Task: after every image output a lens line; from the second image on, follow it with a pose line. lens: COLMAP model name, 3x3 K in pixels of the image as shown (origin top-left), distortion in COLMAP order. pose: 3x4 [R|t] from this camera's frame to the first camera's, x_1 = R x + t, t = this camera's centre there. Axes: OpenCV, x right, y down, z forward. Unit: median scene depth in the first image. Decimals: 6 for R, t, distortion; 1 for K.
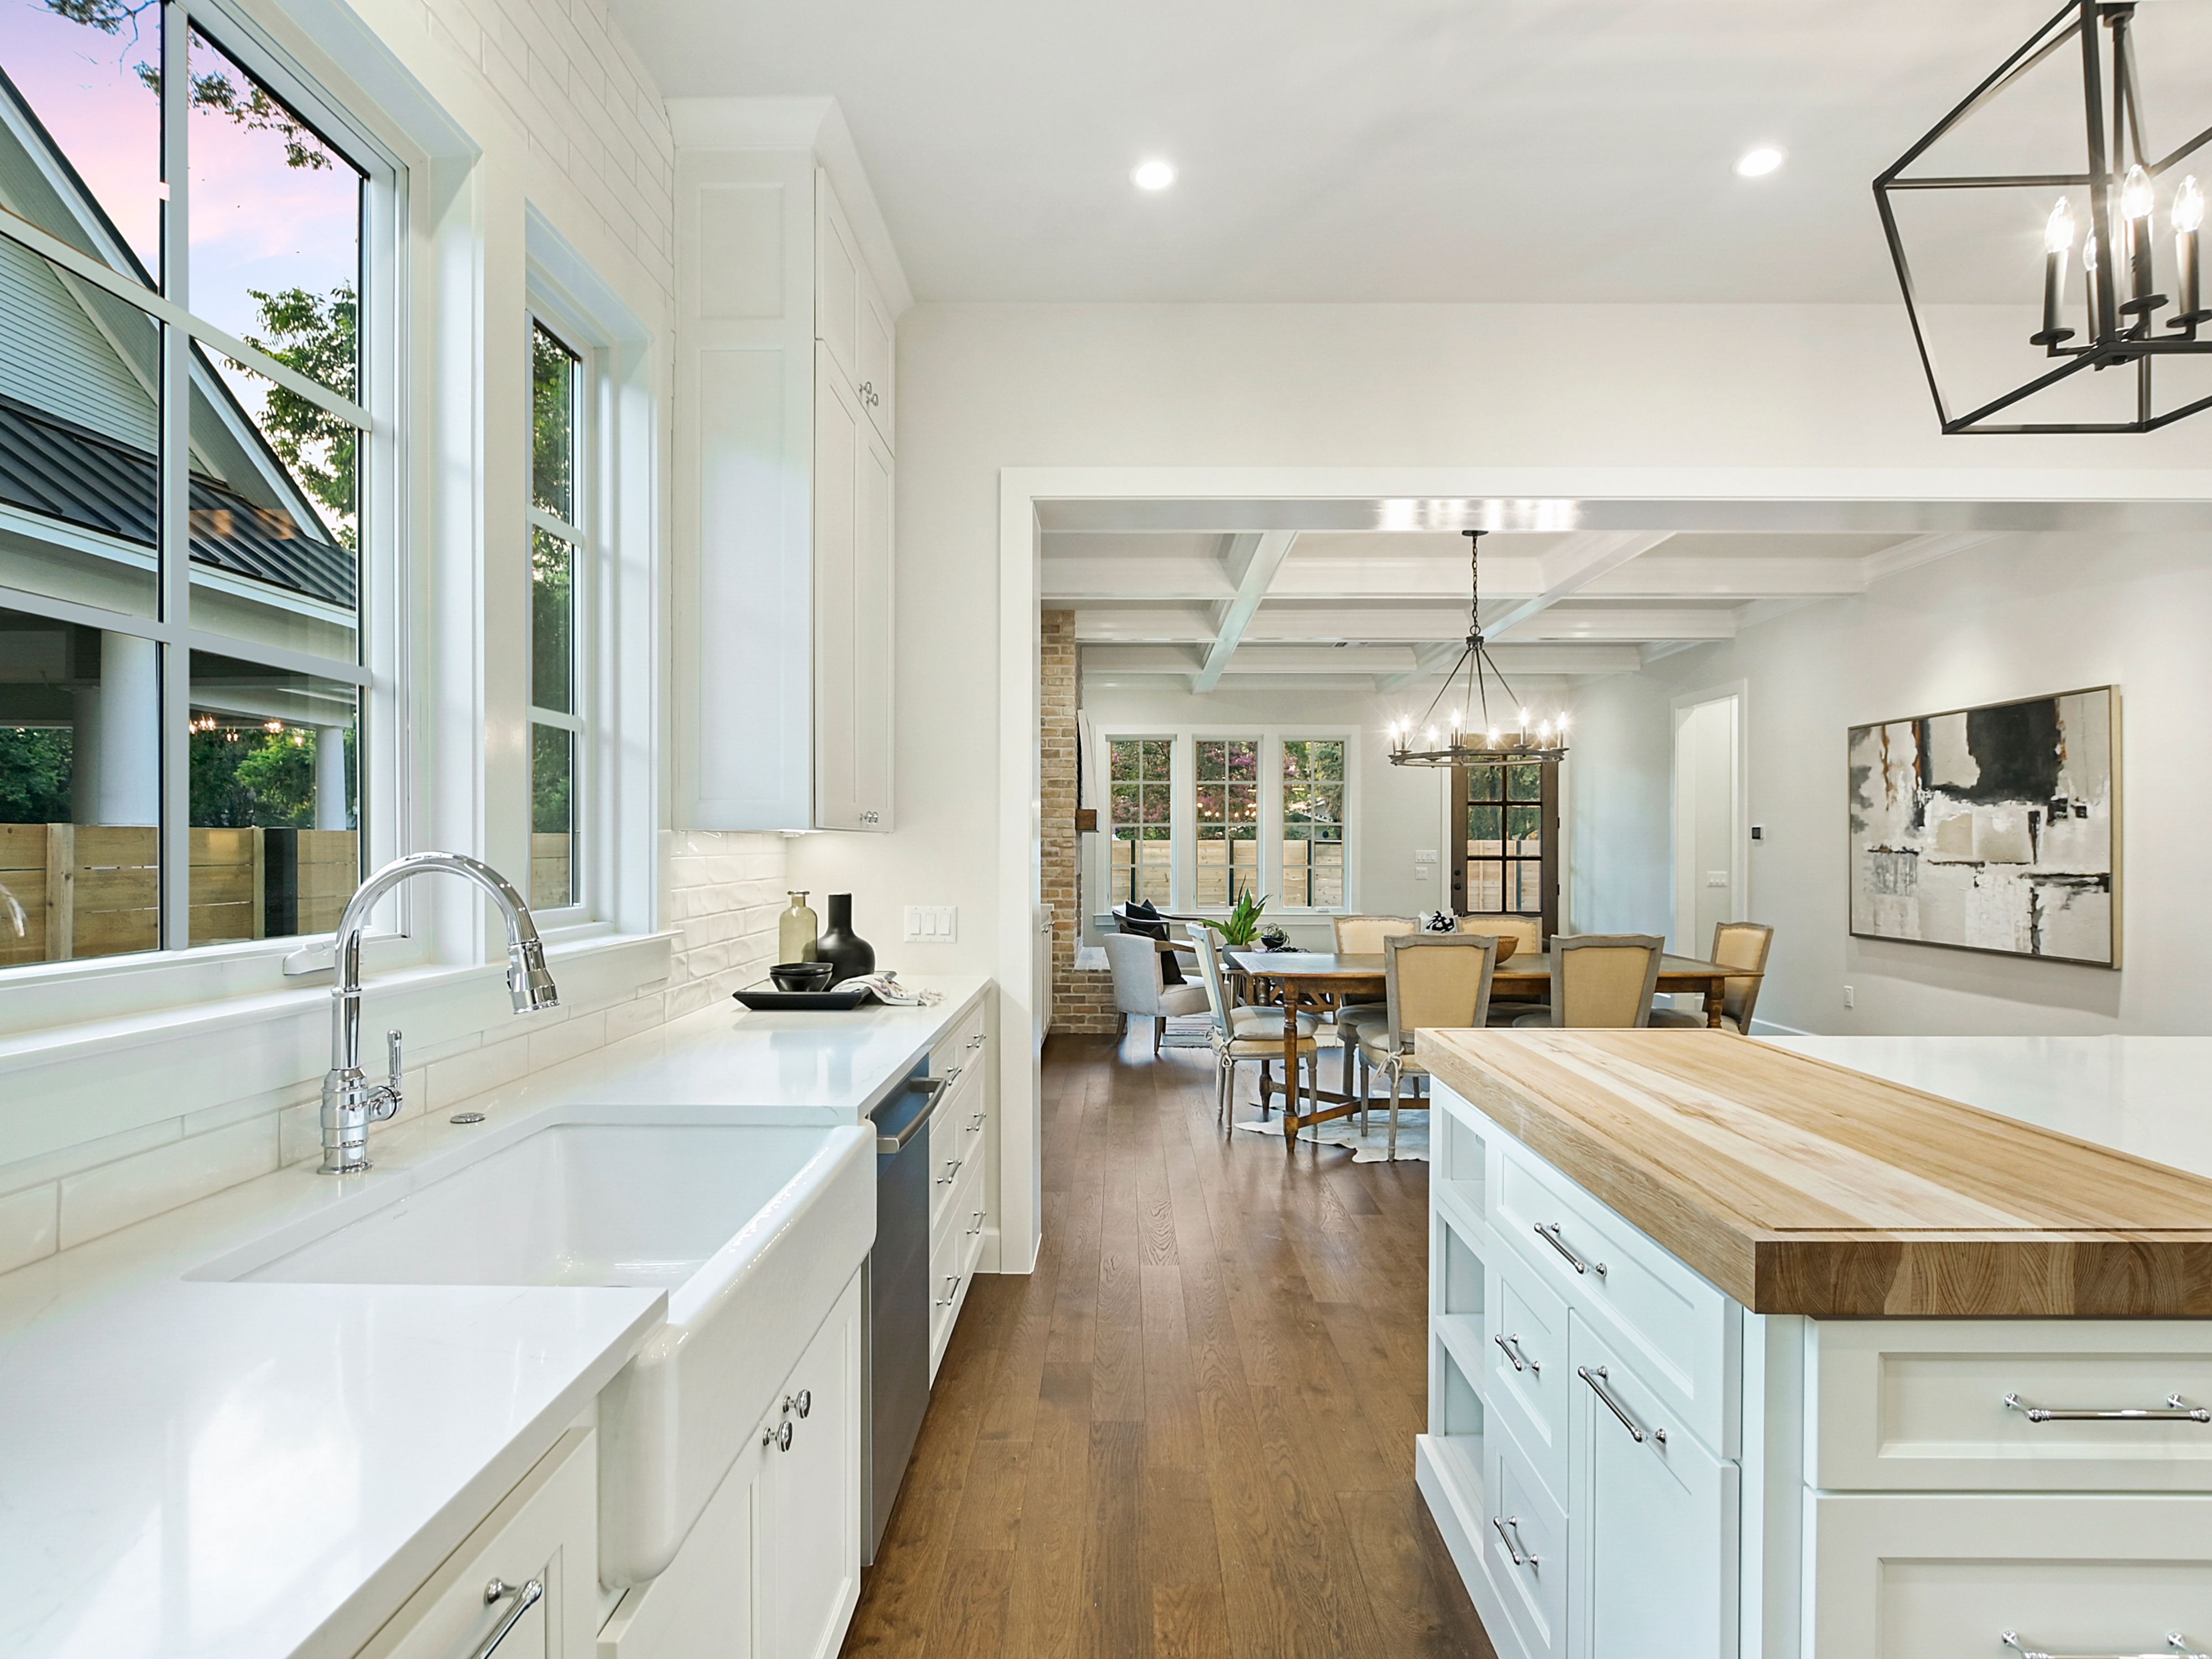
lens RADIAL K [[1156.3, 0, 1113.6], [0, 1156.3, 846.4], [0, 0, 1]] dist [-0.019232, 0.003174]
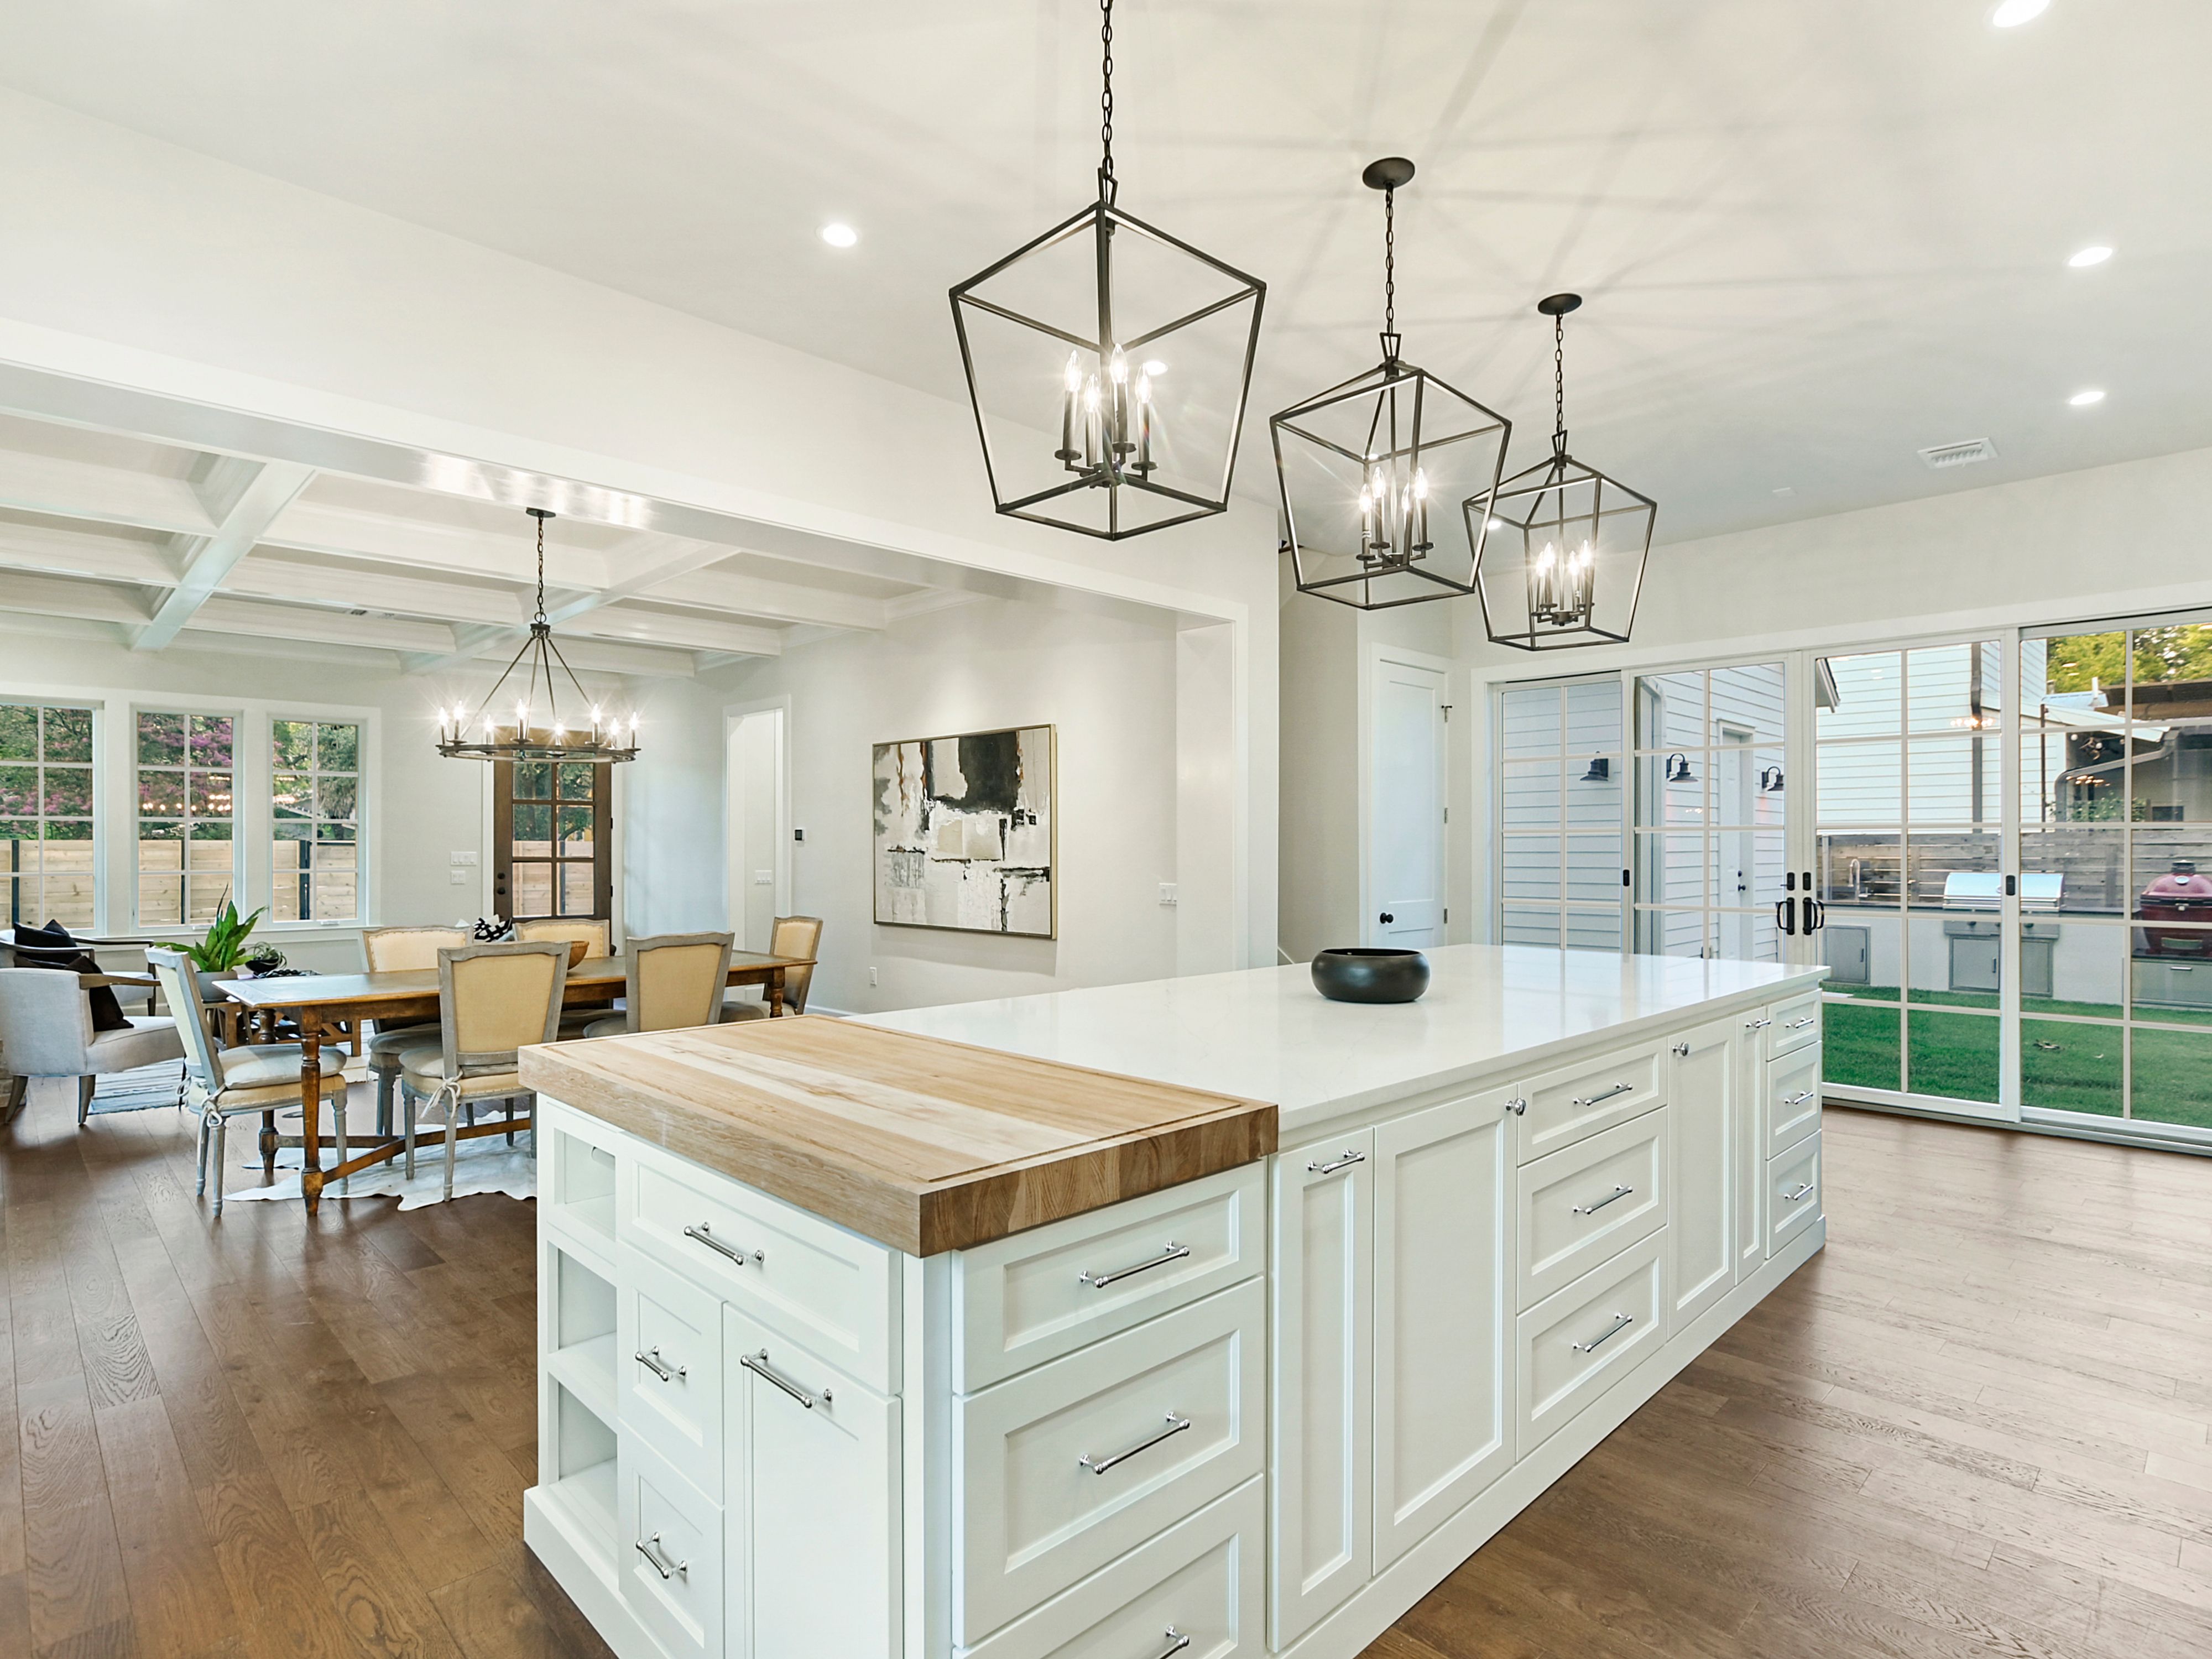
lens RADIAL K [[1152.9, 0, 1107.2], [0, 1152.9, 845.7], [0, 0, 1]] dist [-0.016381, 0.002076]
pose [[0.705450, -0.001086, 0.708758, -0.027040], [0.001943, 0.999998, -0.000401, -0.000200], [-0.708757, 0.001660, 0.705451, 0.014621]]
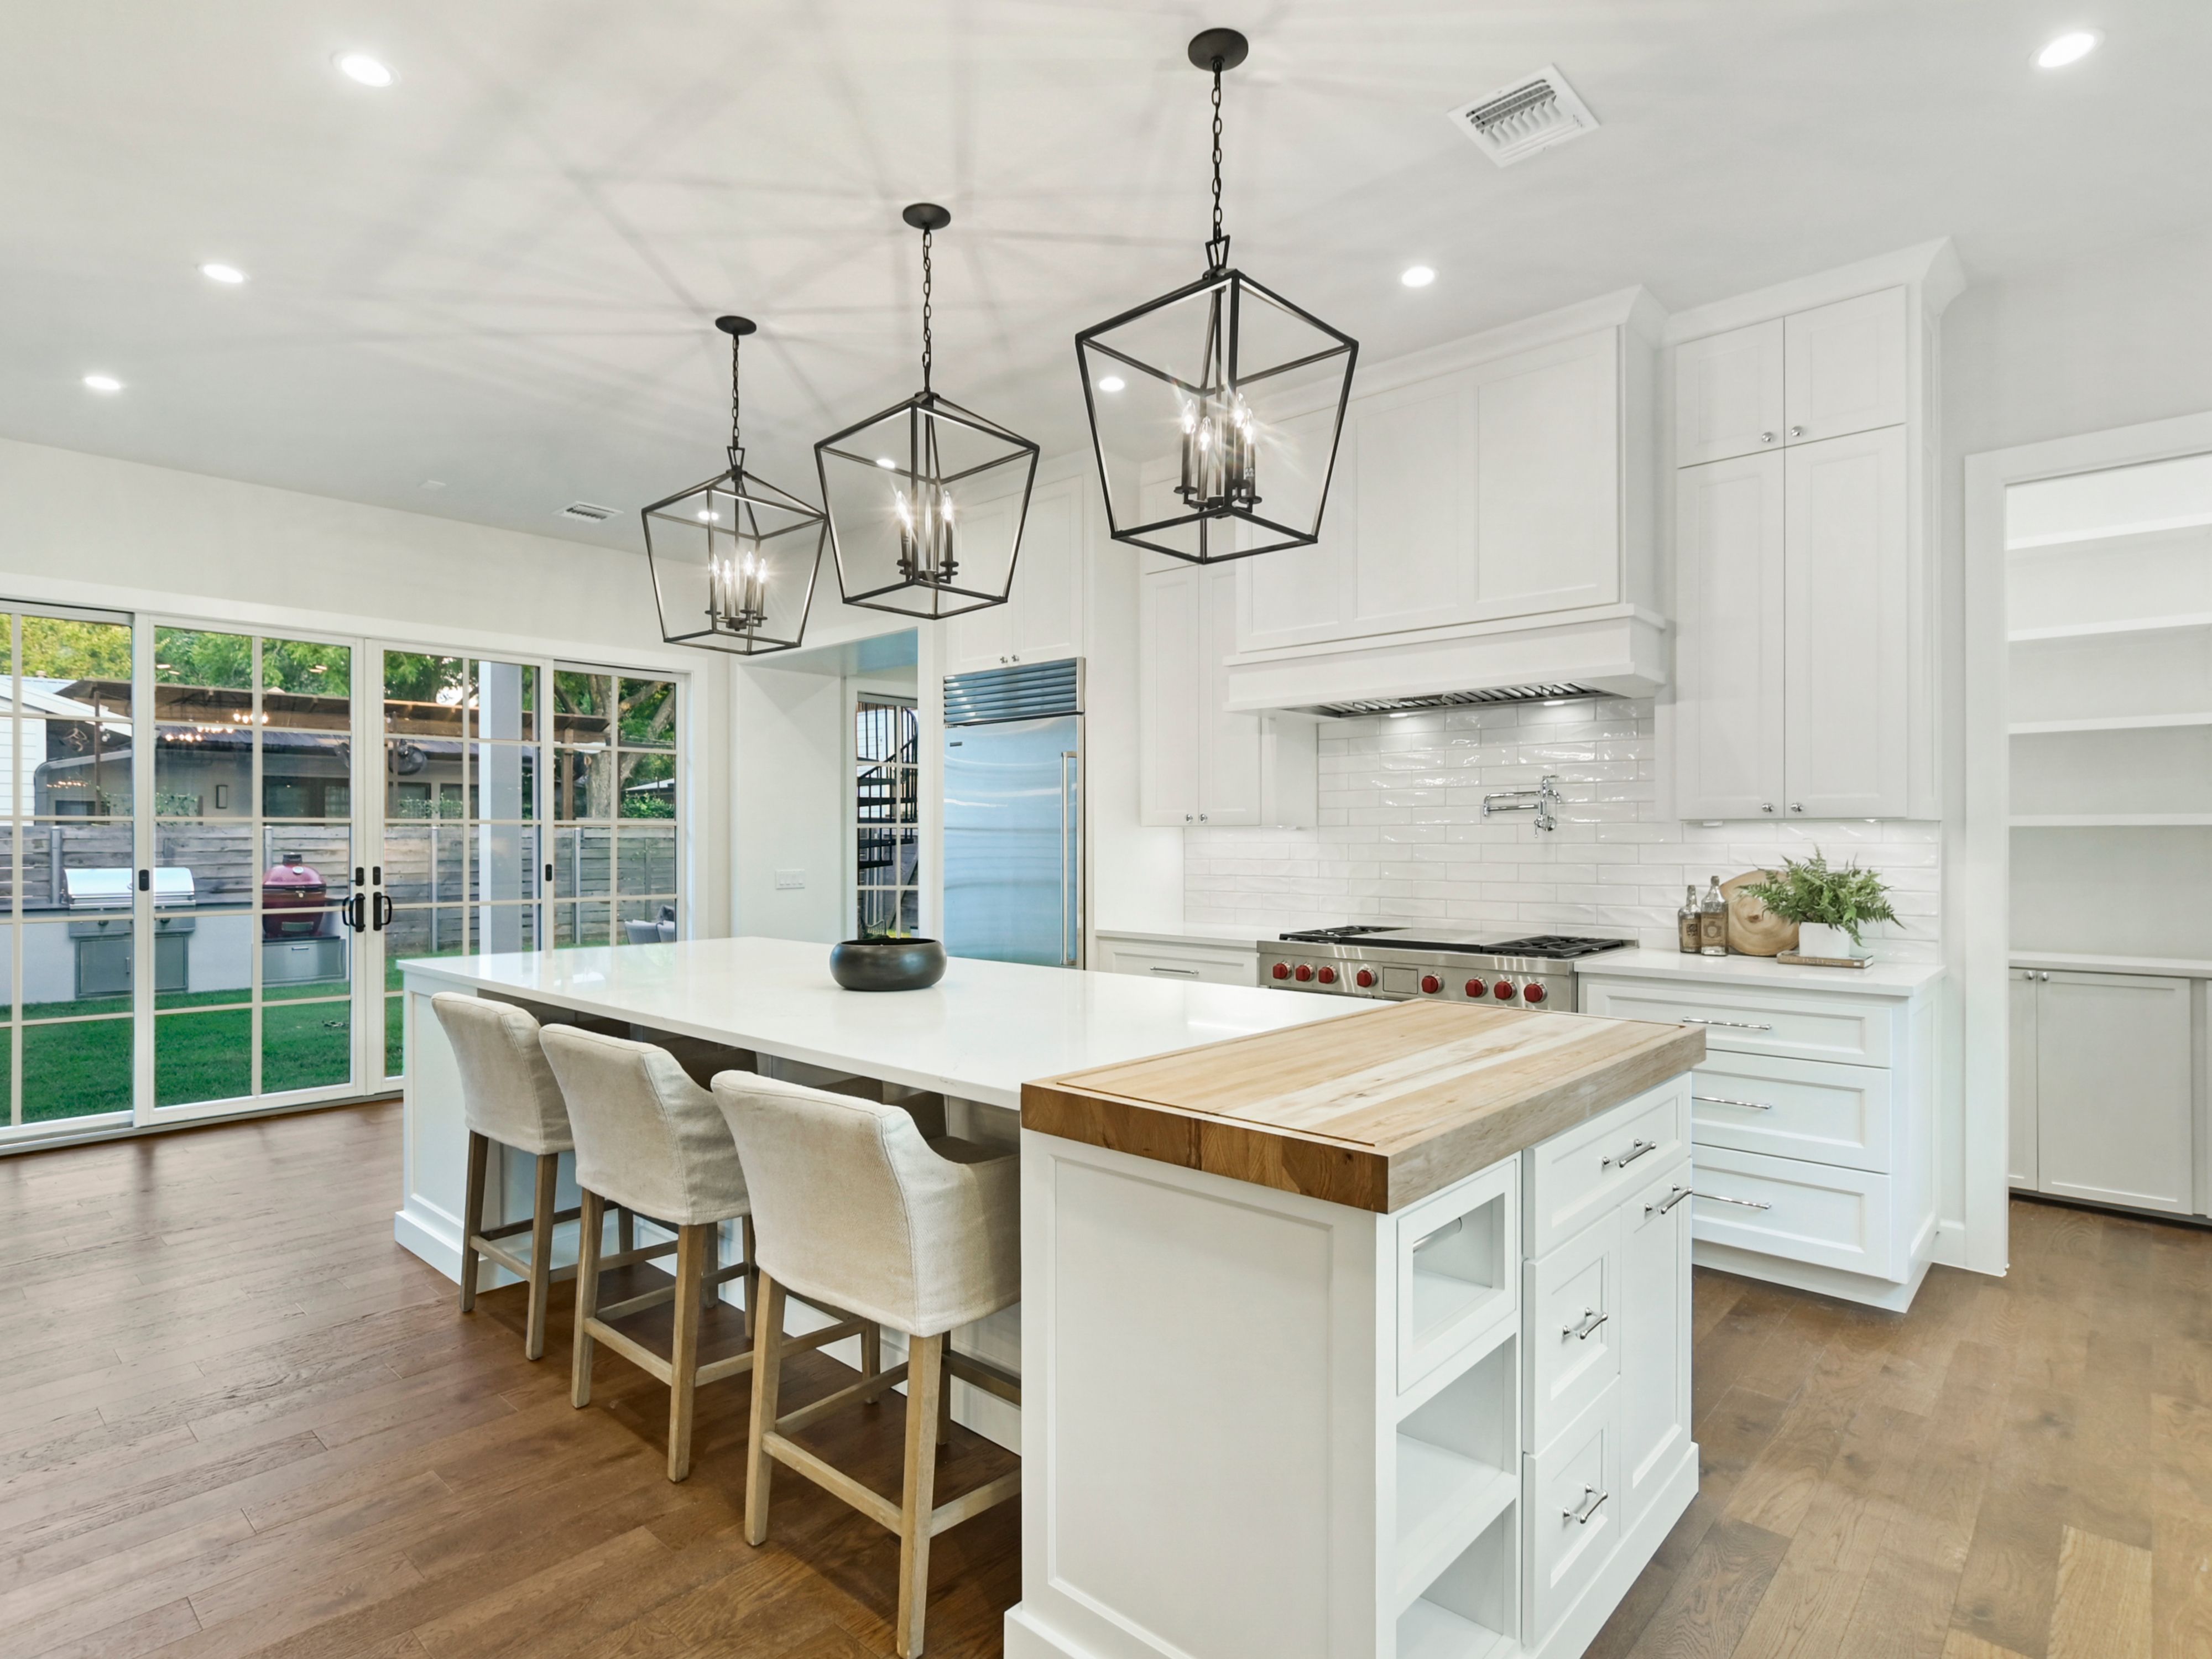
lens RADIAL K [[1156.3, 0, 1113.6], [0, 1156.3, 846.4], [0, 0, 1]] dist [-0.019232, 0.003174]
pose [[-0.751421, -0.004901, 0.659805, -0.005977], [-0.001454, 0.999982, 0.005772, -0.000221], [-0.659822, 0.003378, -0.751415, 0.786029]]
